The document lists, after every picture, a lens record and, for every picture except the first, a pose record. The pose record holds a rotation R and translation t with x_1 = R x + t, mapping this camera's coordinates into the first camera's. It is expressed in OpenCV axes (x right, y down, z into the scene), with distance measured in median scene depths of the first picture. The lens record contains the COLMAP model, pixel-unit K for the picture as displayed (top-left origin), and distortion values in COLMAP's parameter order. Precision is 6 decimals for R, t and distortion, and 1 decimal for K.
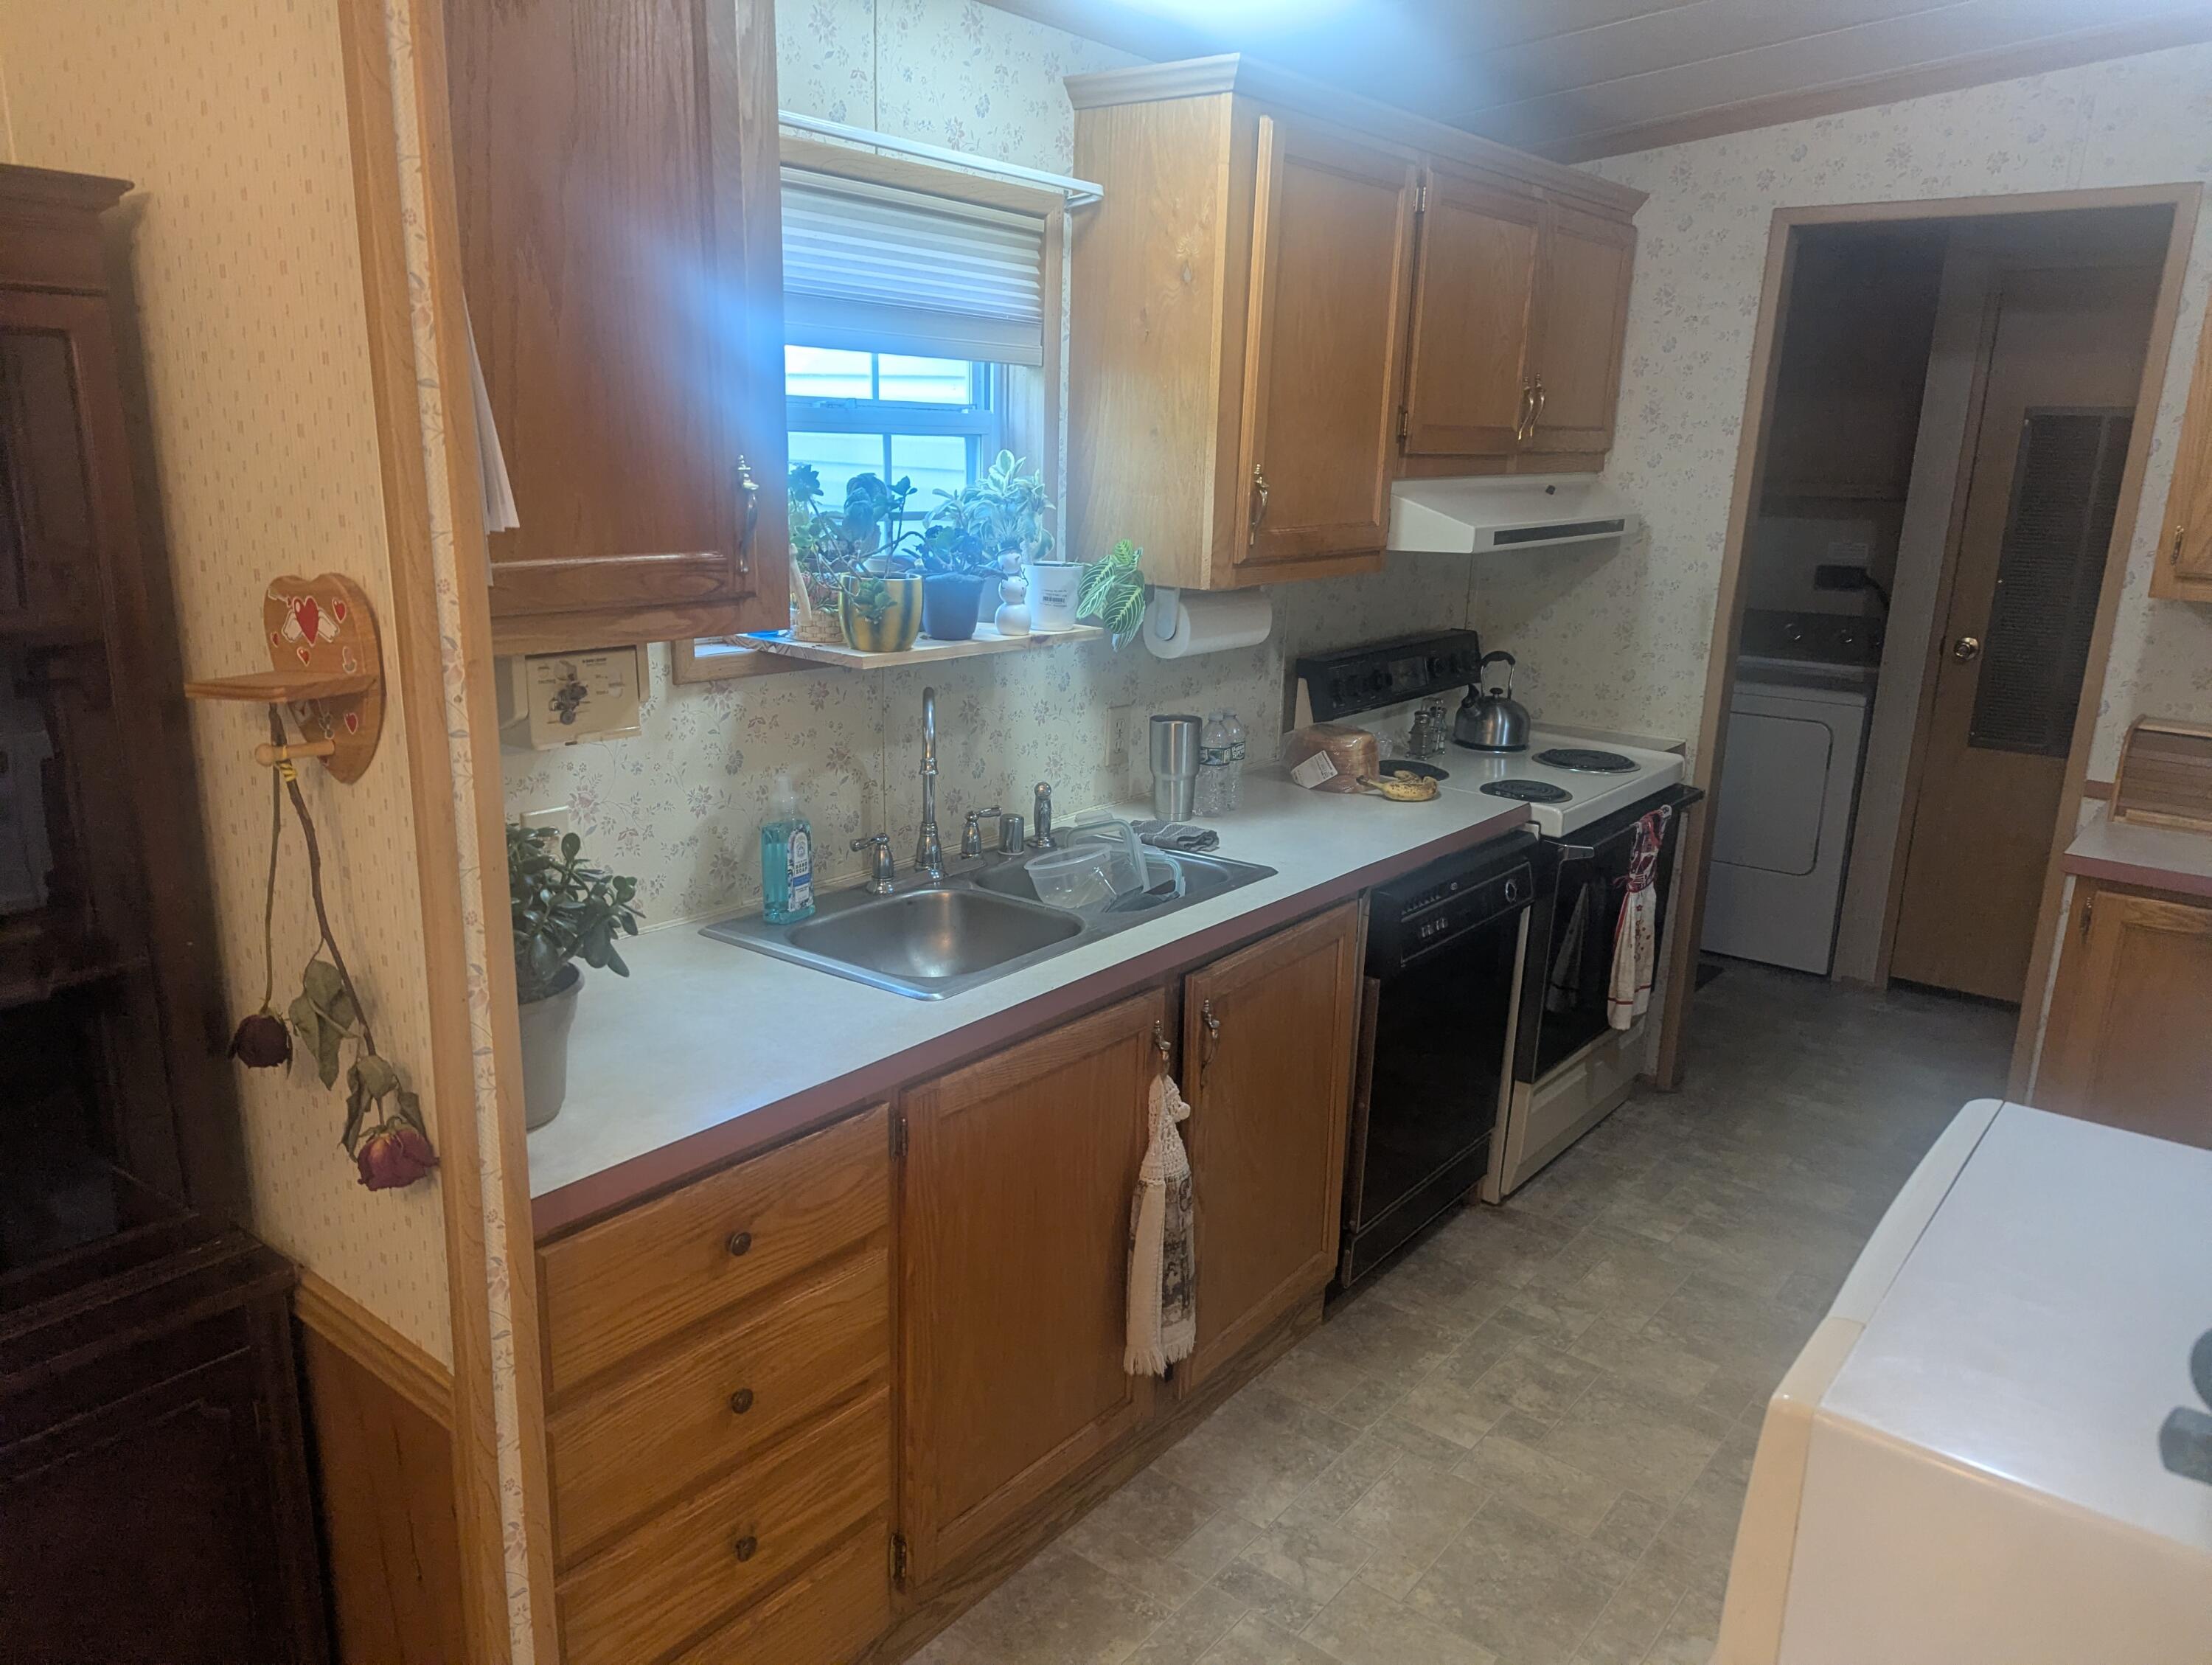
lens RADIAL K [[1533.5, 0, 1119.4], [0, 1533.5, 844.4], [0, 0, 1]] dist [0.072313, -0.064662]
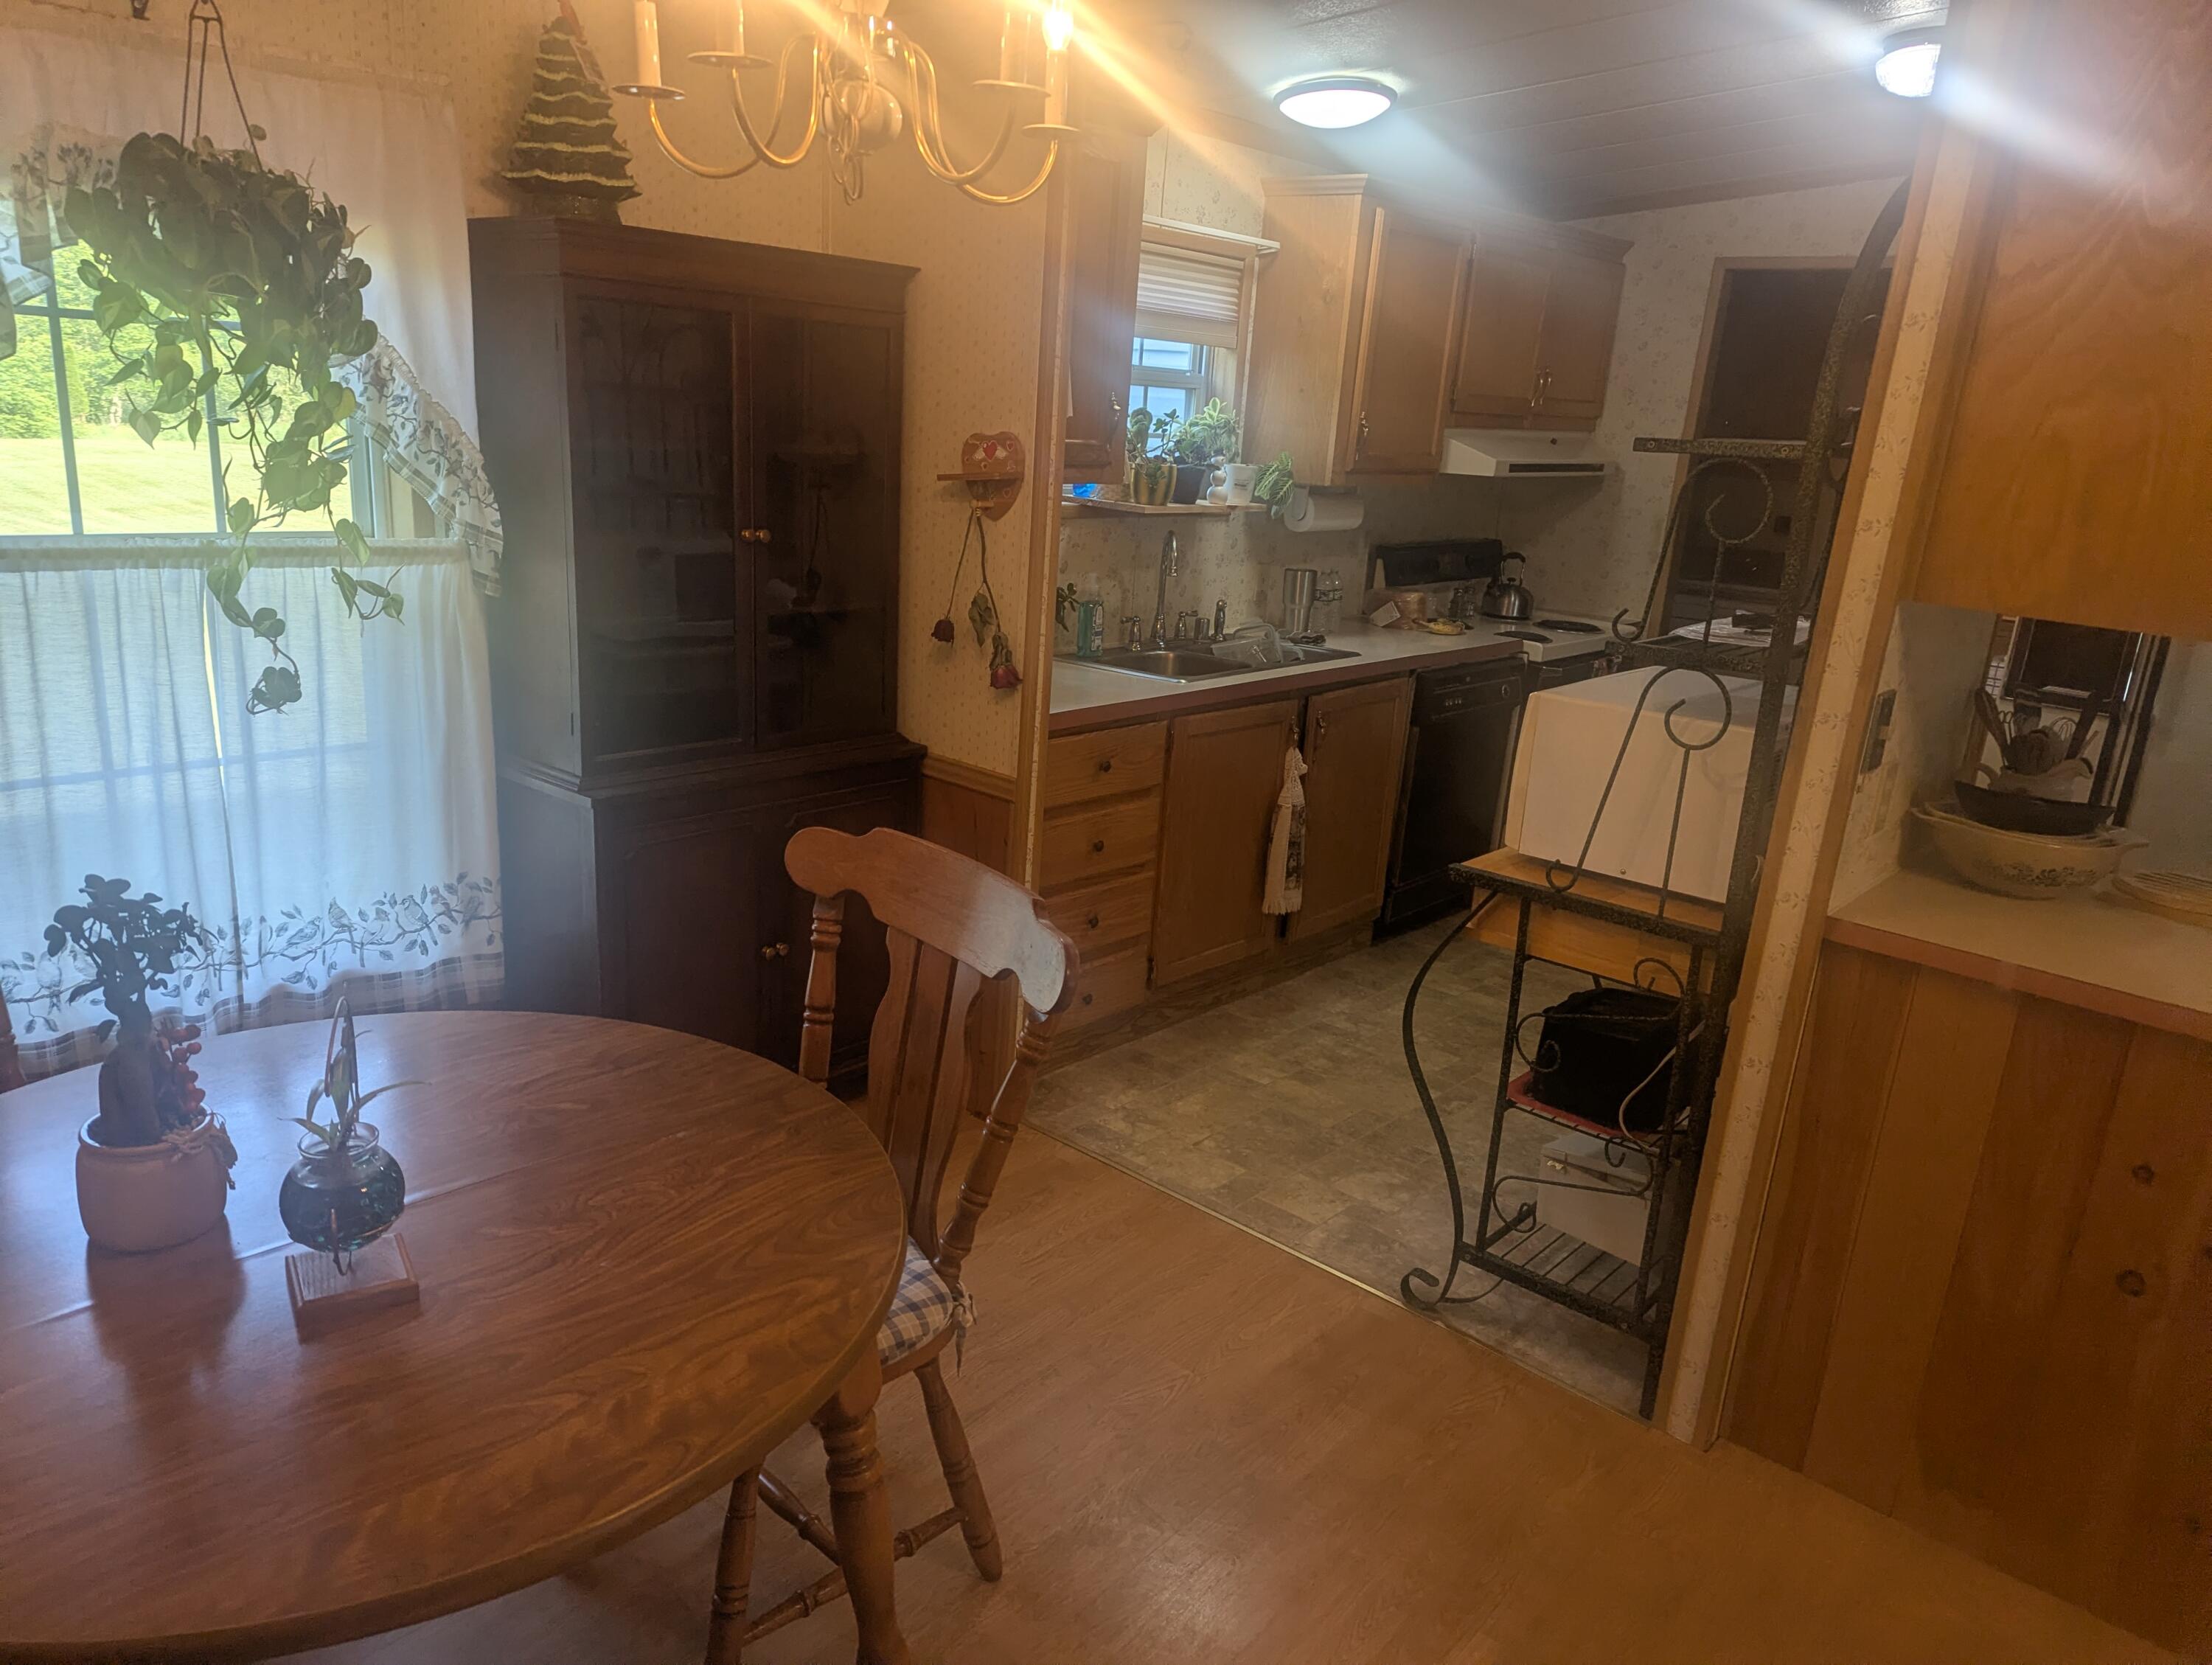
lens RADIAL K [[1554.8, 0, 1110.0], [0, 1554.8, 847.3], [0, 0, 1]] dist [0.080862, -0.068877]
pose [[0.997998, 0.050949, -0.037482, -0.095557], [-0.050271, 0.998558, 0.018814, 0.205539], [0.038387, -0.016892, 0.999120, -0.713822]]
